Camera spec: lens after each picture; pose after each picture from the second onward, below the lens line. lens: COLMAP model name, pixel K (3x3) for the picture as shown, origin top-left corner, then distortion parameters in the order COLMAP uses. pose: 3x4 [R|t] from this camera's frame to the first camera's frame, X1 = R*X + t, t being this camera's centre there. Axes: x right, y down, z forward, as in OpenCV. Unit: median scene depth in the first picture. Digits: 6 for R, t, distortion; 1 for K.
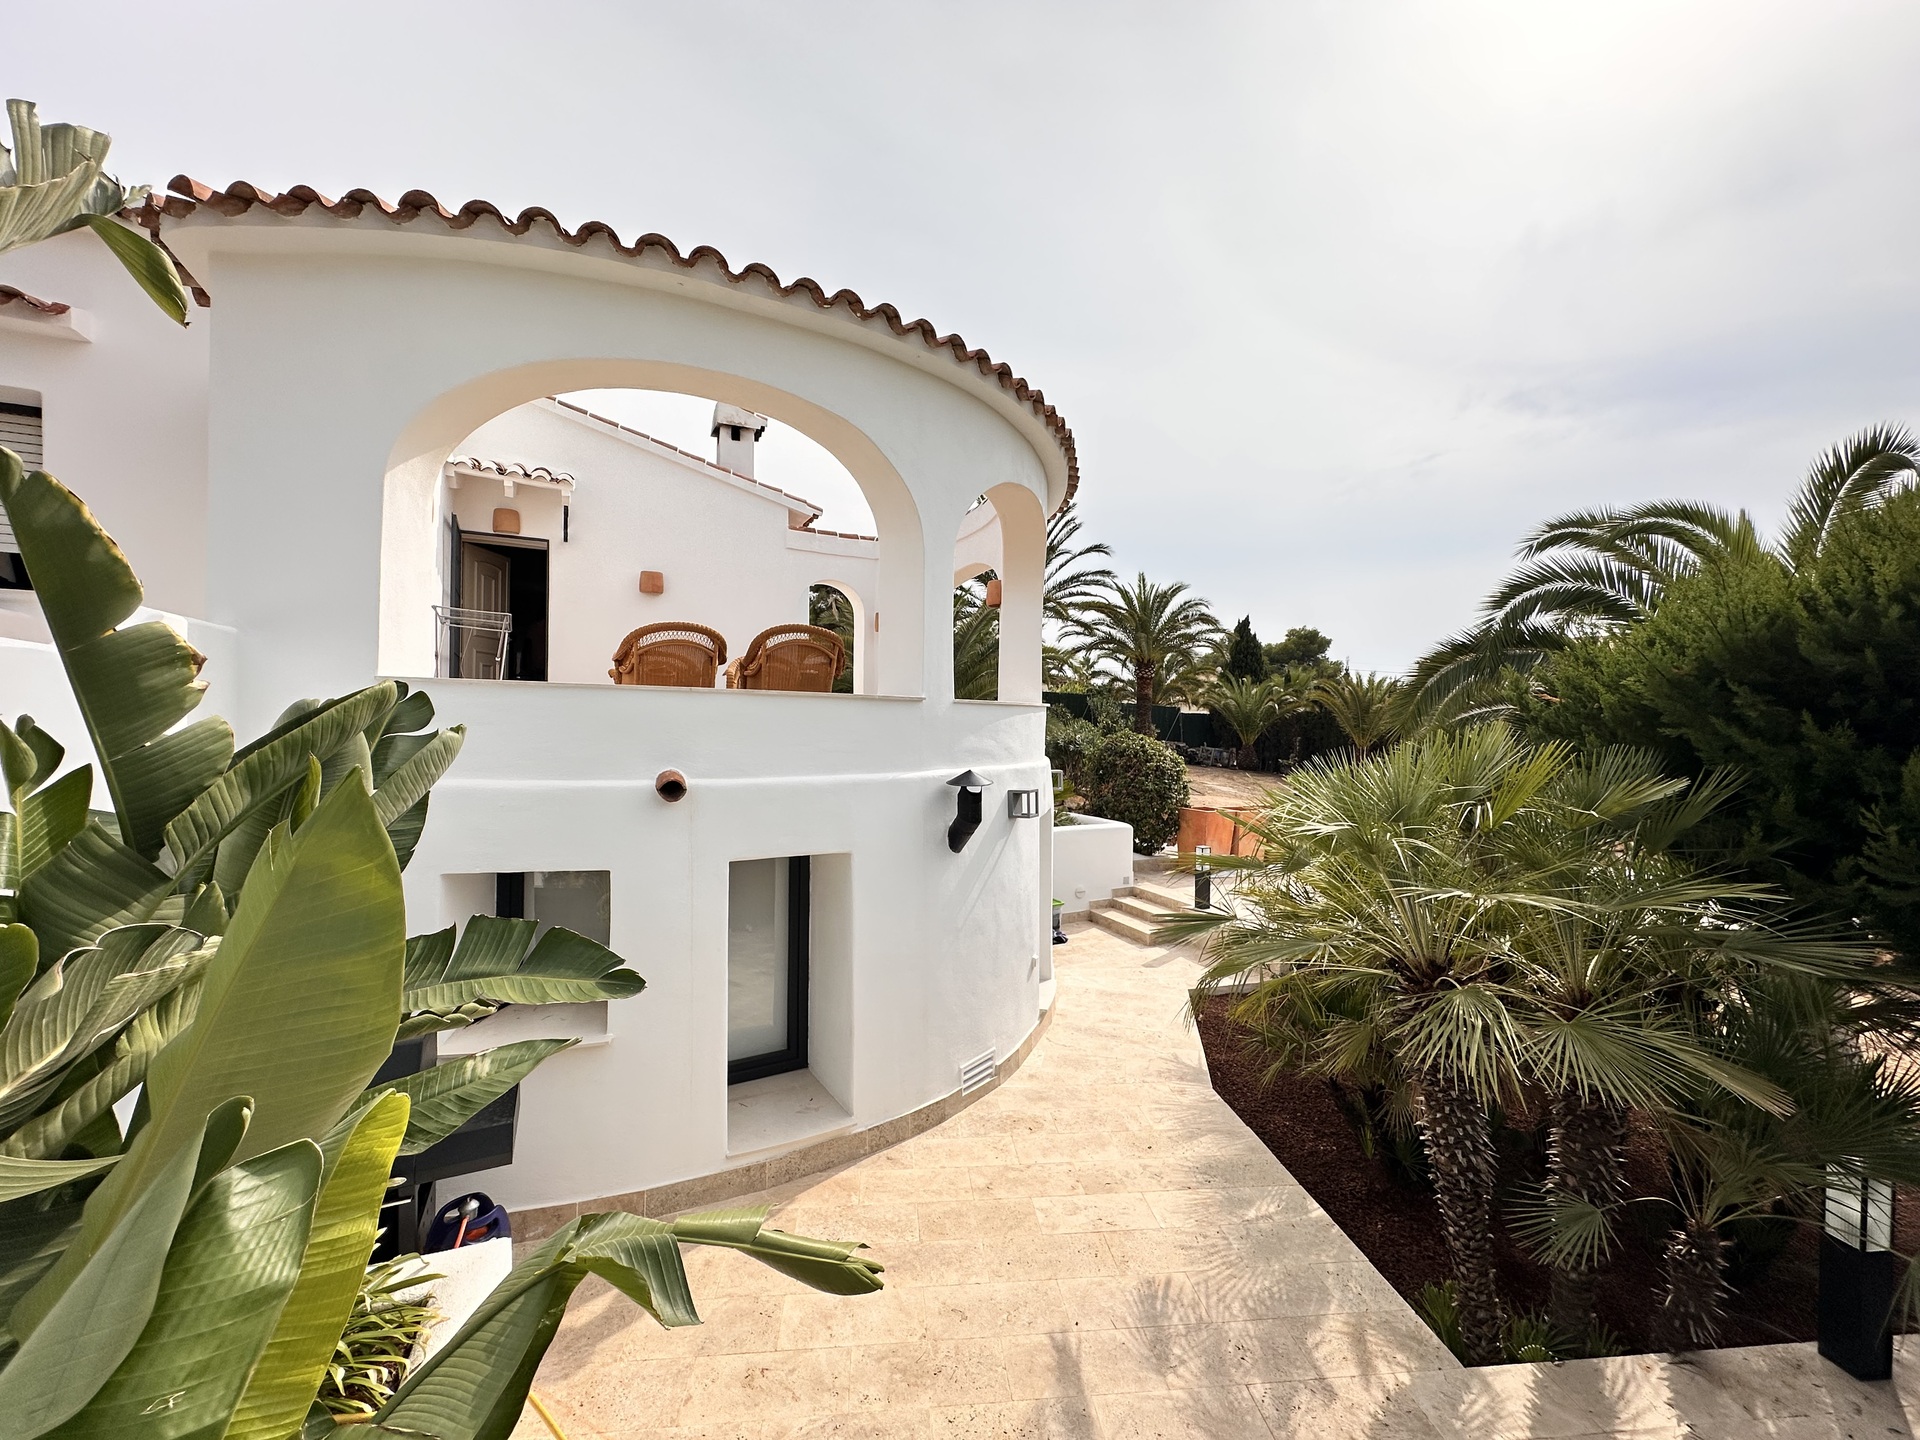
lens RADIAL K [[772.4, 0, 959.5], [0, 772.4, 721.7], [0, 0, 1]] dist [0.001038, 0.000480]
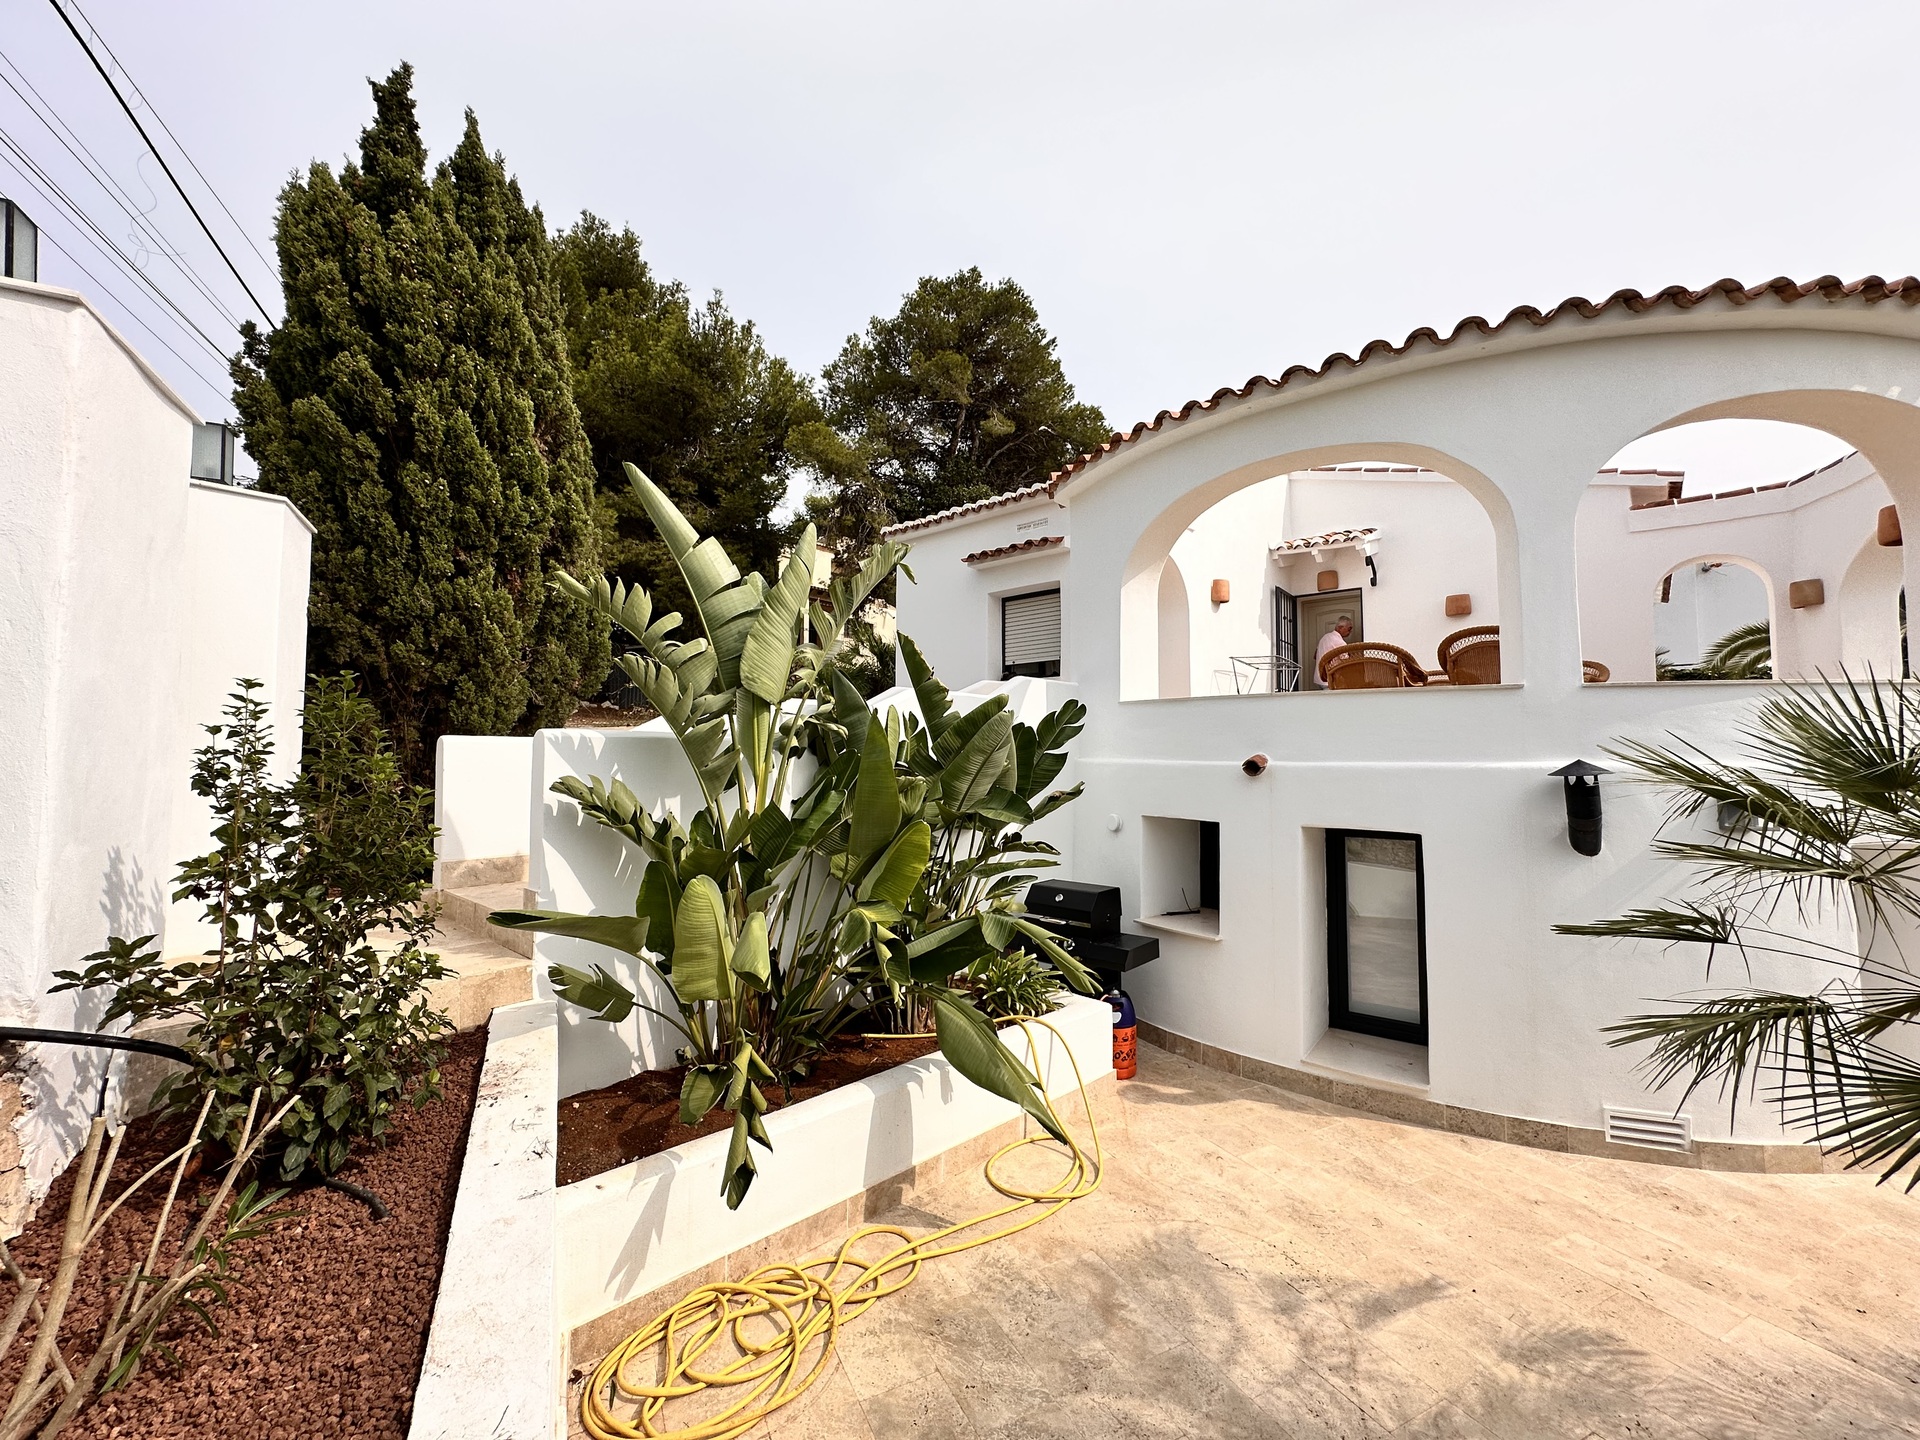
lens RADIAL K [[772.4, 0, 962.0], [0, 772.4, 720.5], [0, 0, 1]] dist [0.001038, 0.000480]
pose [[0.370635, -0.057872, -0.926974, 0.619821], [-0.000187, 0.998052, -0.062384, 0.077892], [0.928779, 0.023295, 0.369902, 0.004260]]
